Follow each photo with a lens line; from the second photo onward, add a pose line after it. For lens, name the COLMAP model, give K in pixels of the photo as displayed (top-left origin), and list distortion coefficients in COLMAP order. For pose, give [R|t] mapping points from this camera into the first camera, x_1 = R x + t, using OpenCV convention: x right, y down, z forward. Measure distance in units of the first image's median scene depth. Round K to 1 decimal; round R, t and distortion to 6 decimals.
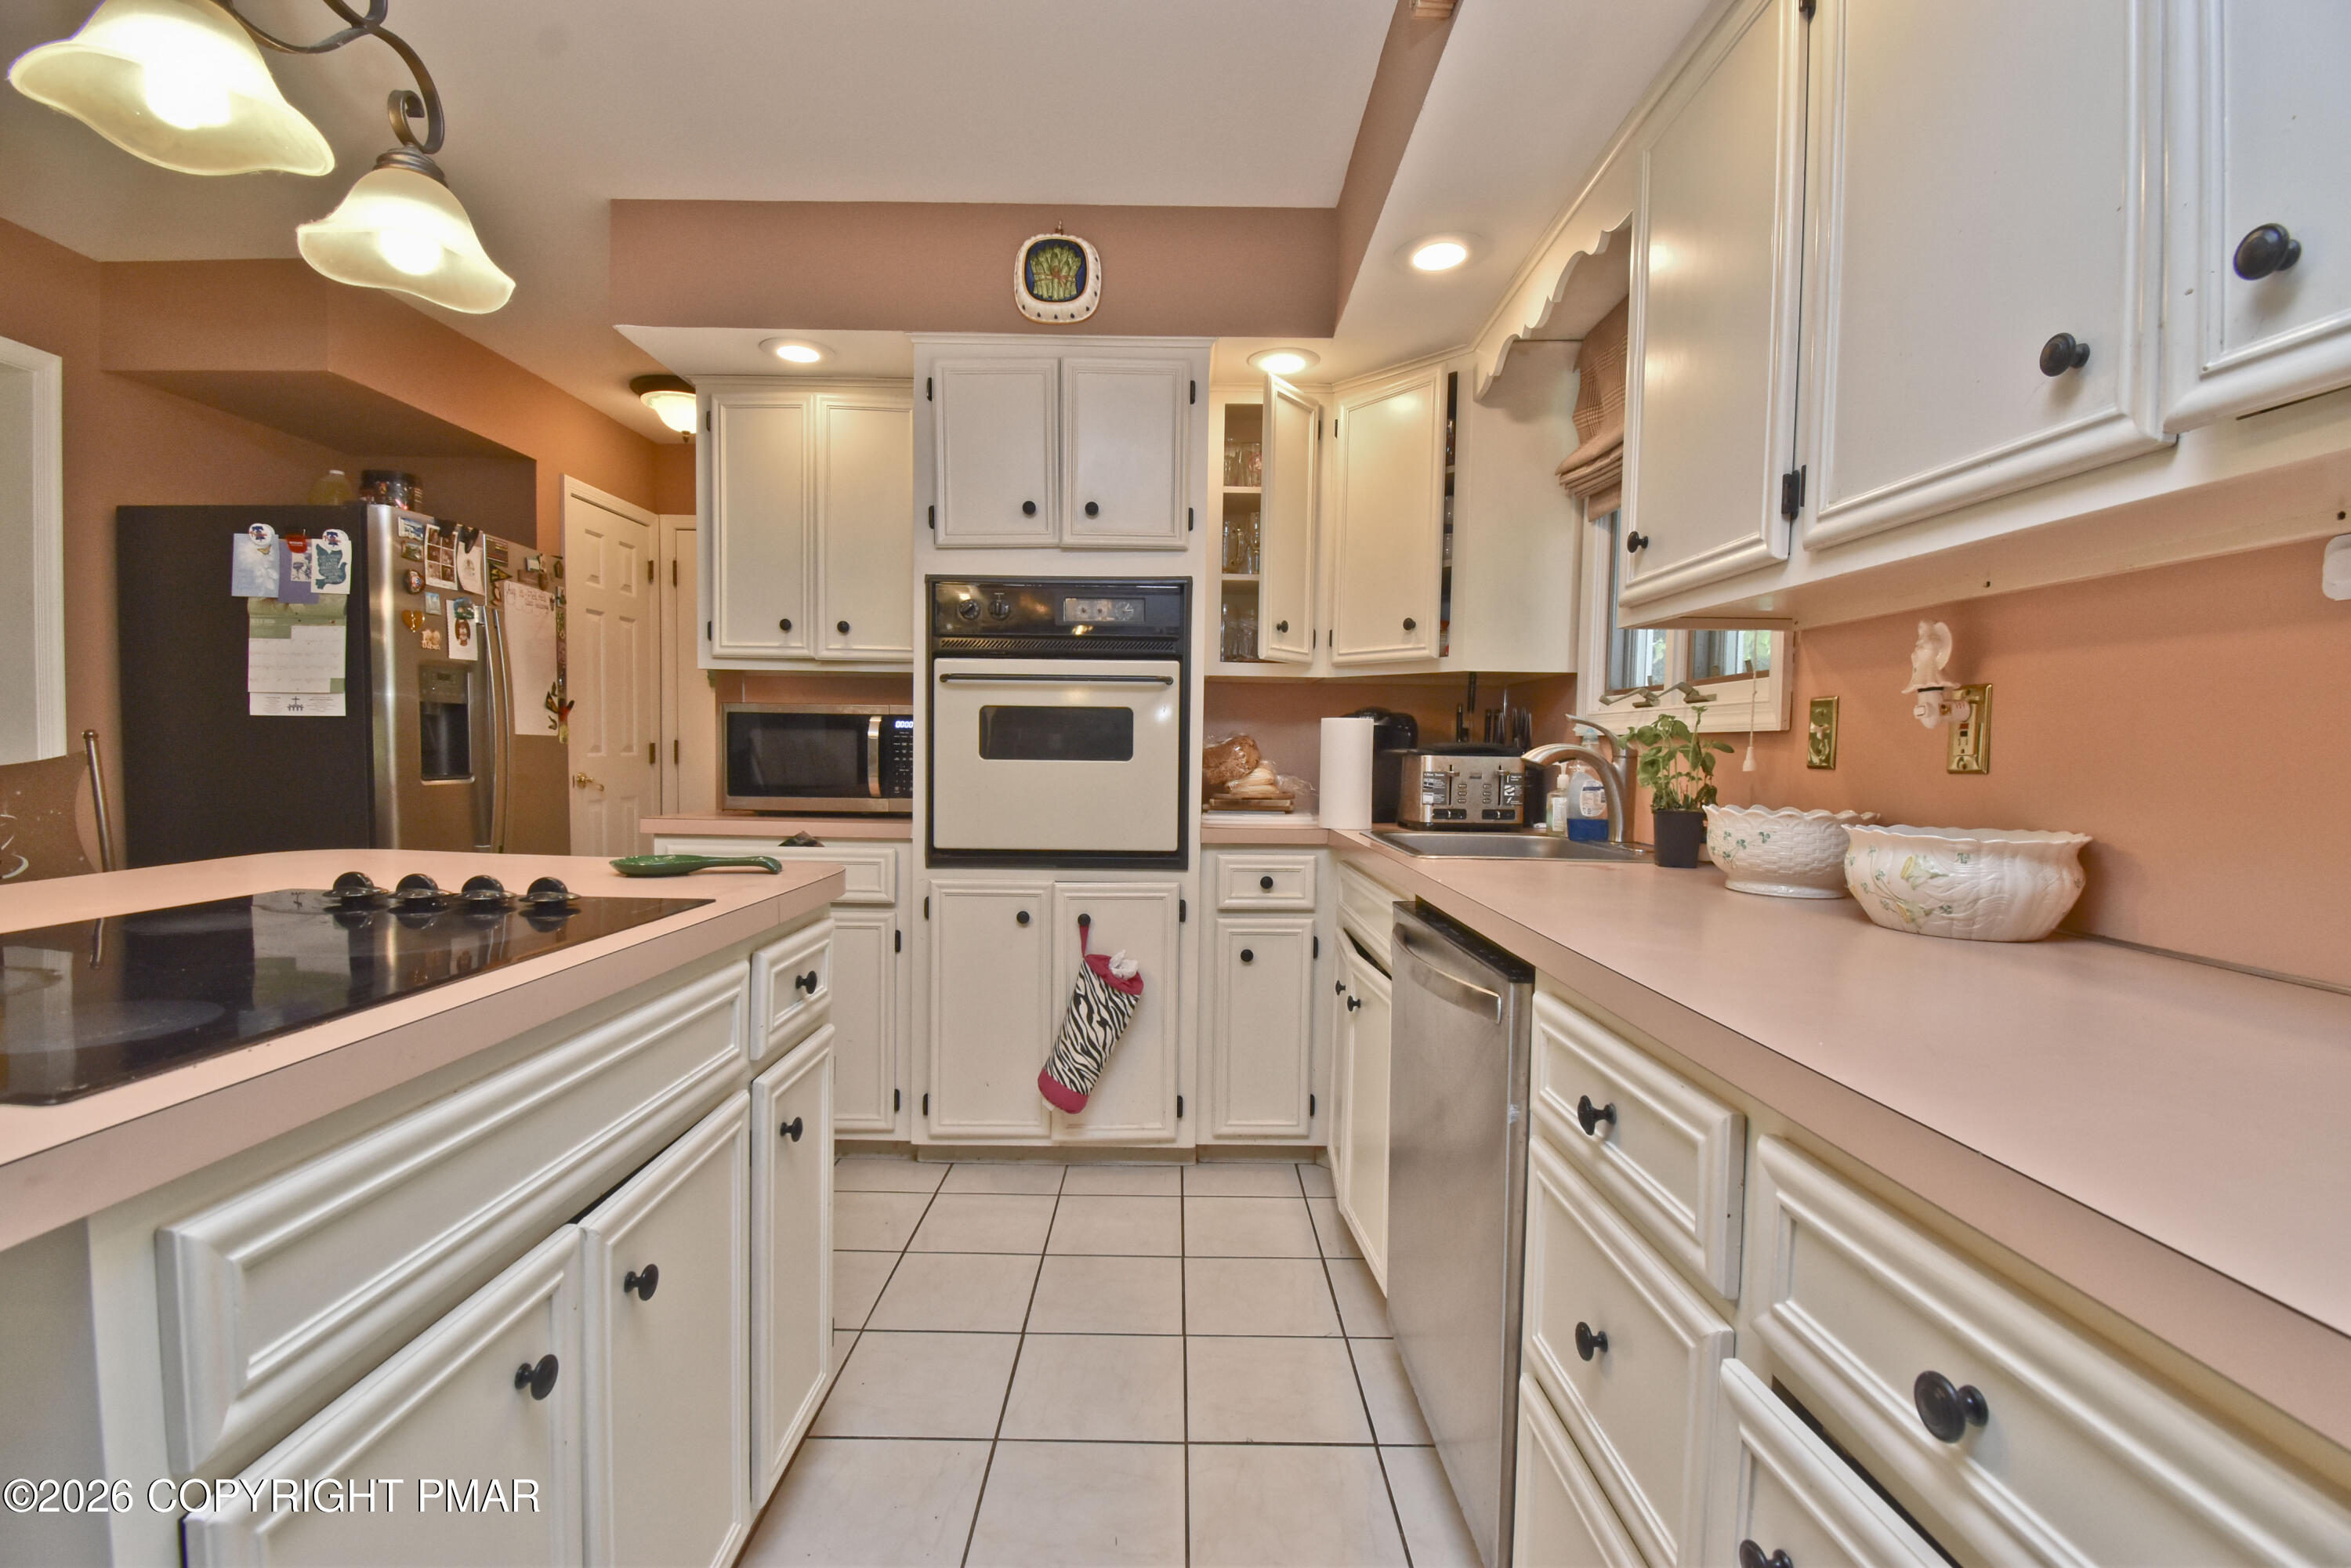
lens RADIAL K [[1052.3, 0, 1174.2], [0, 1052.3, 792.2], [0, 0, 1]] dist [0.021796, -0.024816]
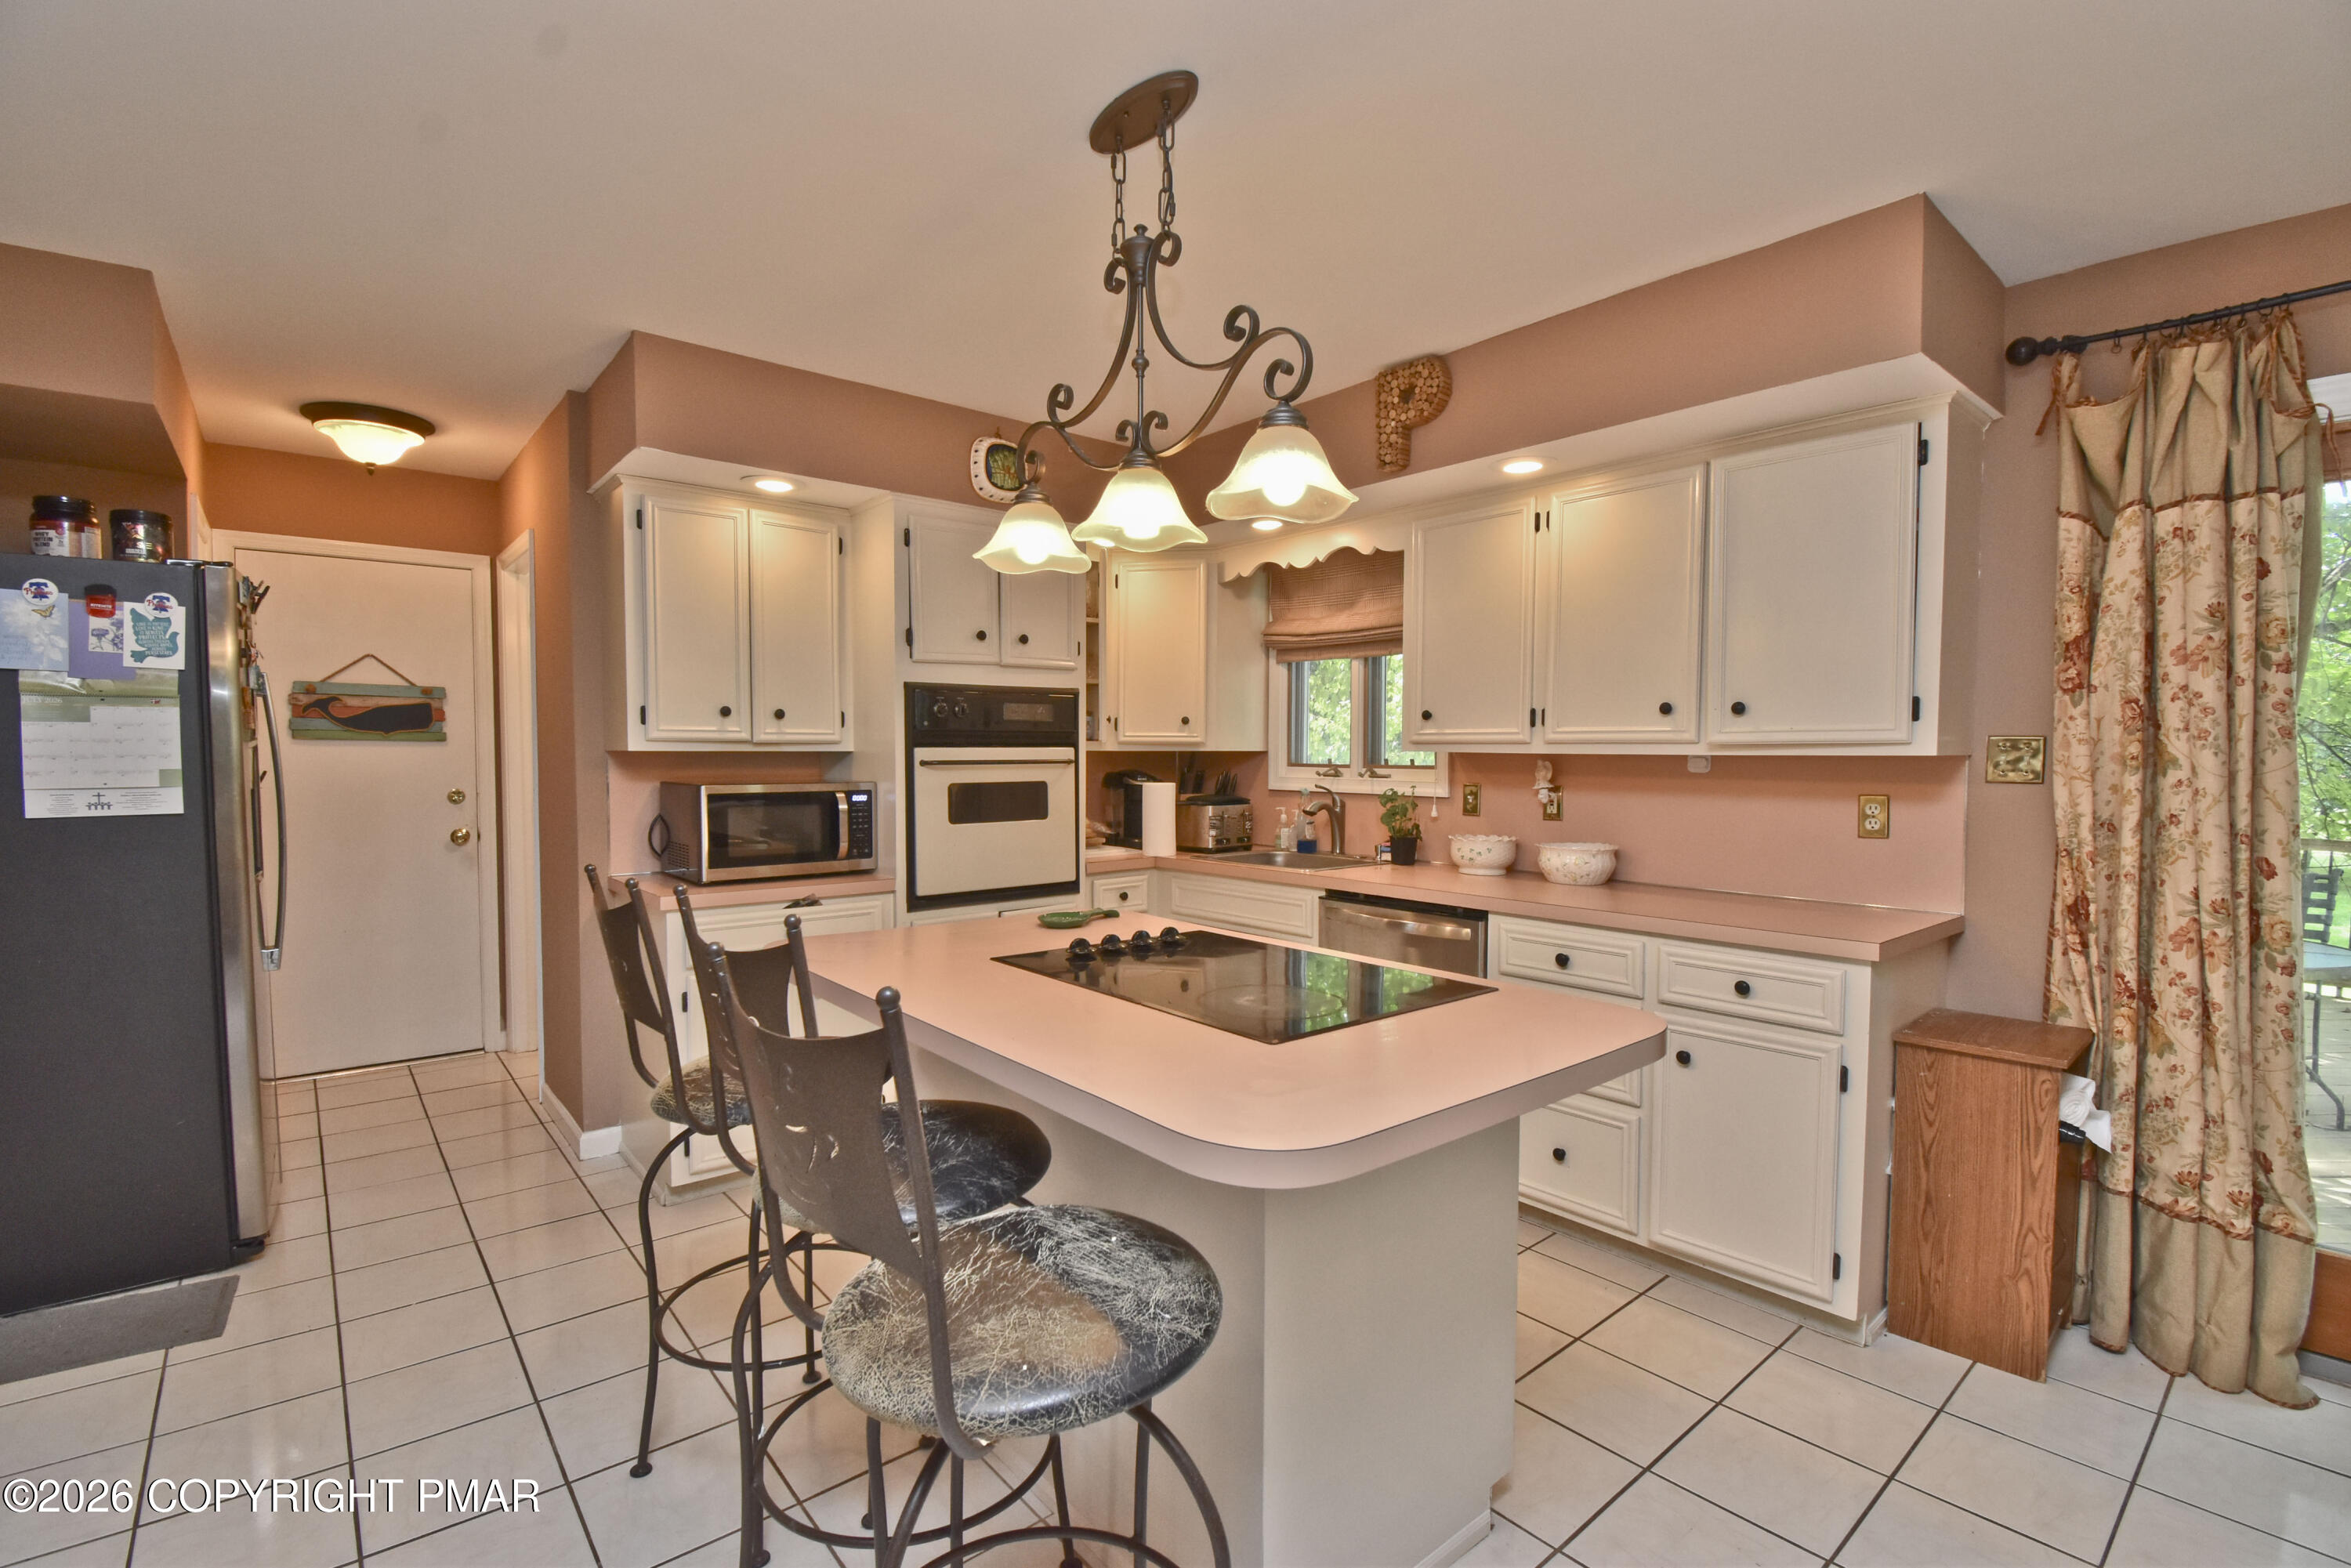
lens RADIAL K [[1052.3, 0, 1174.2], [0, 1052.3, 792.2], [0, 0, 1]] dist [0.021796, -0.024816]
pose [[0.764204, -0.039270, 0.643778, -0.793091], [0.036897, 0.999172, 0.017149, -0.081700], [-0.643918, 0.010648, 0.765020, -0.173371]]
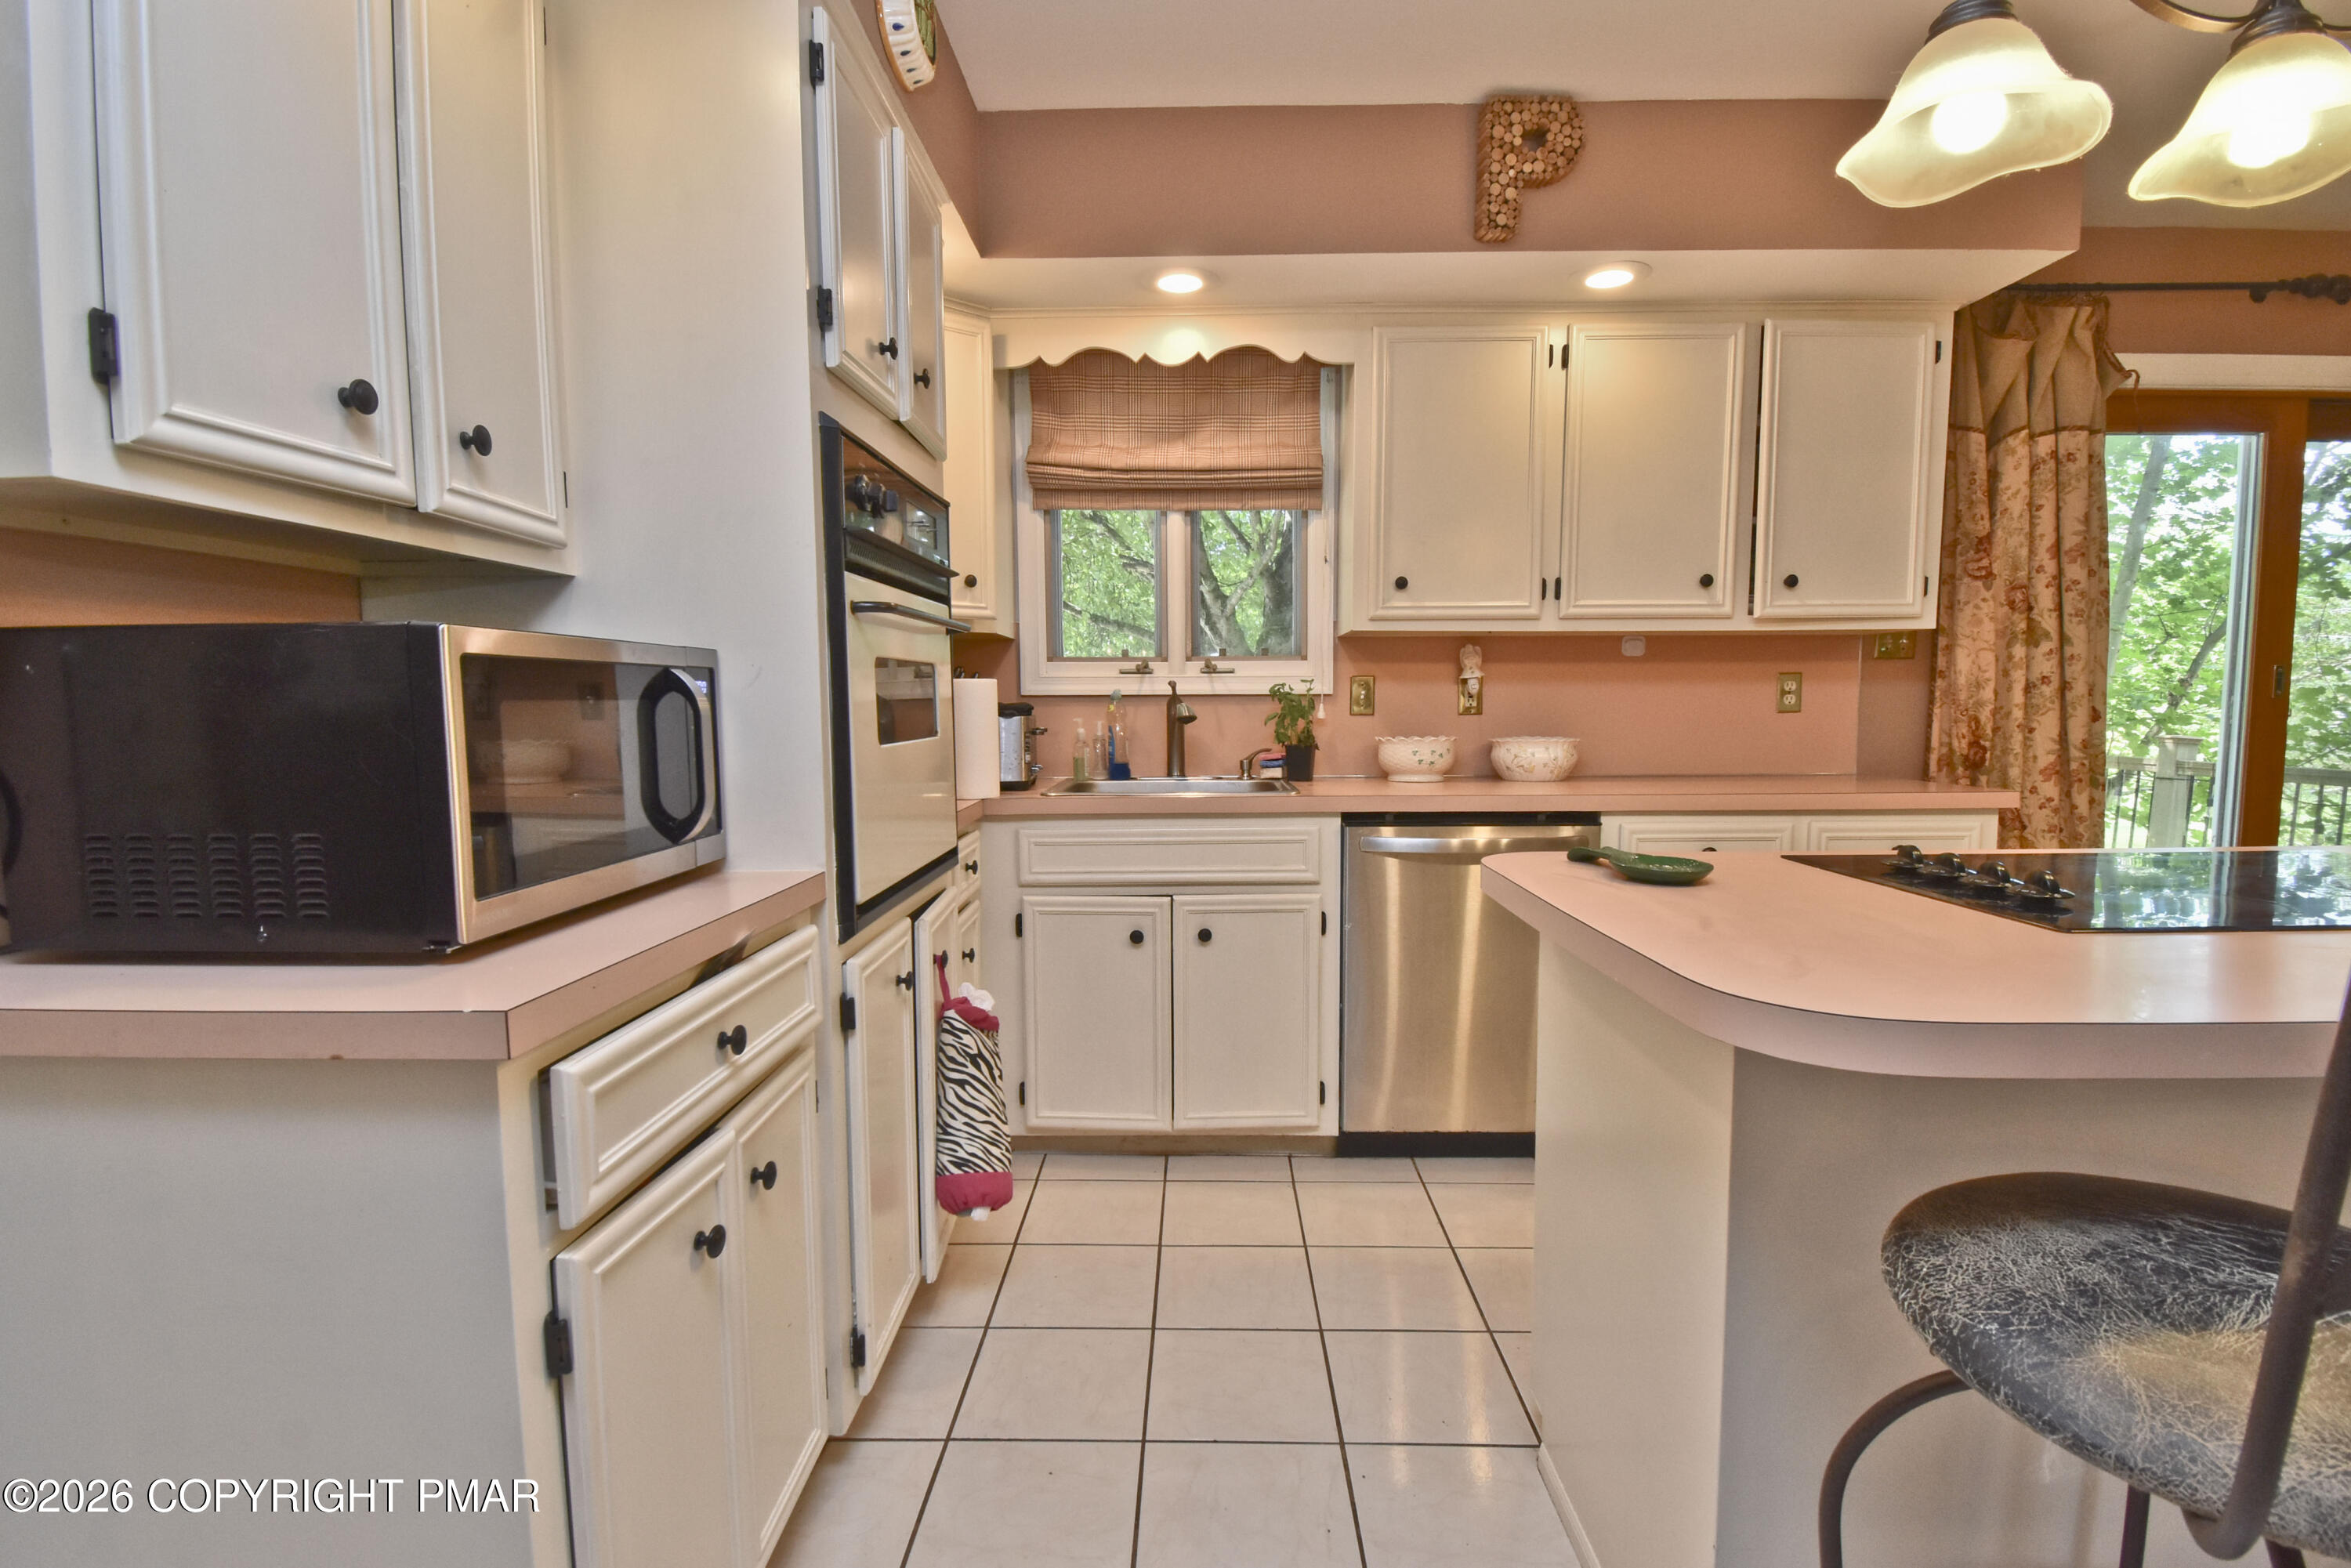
lens RADIAL K [[1090.6, 0, 1187.1], [0, 1090.6, 793.3], [0, 0, 1]] dist [0.025443, -0.026713]
pose [[0.018368, -0.104129, 0.994394, -0.796456], [0.047414, 0.993534, 0.103163, -0.059406], [-0.998706, 0.045254, 0.023186, 0.792590]]
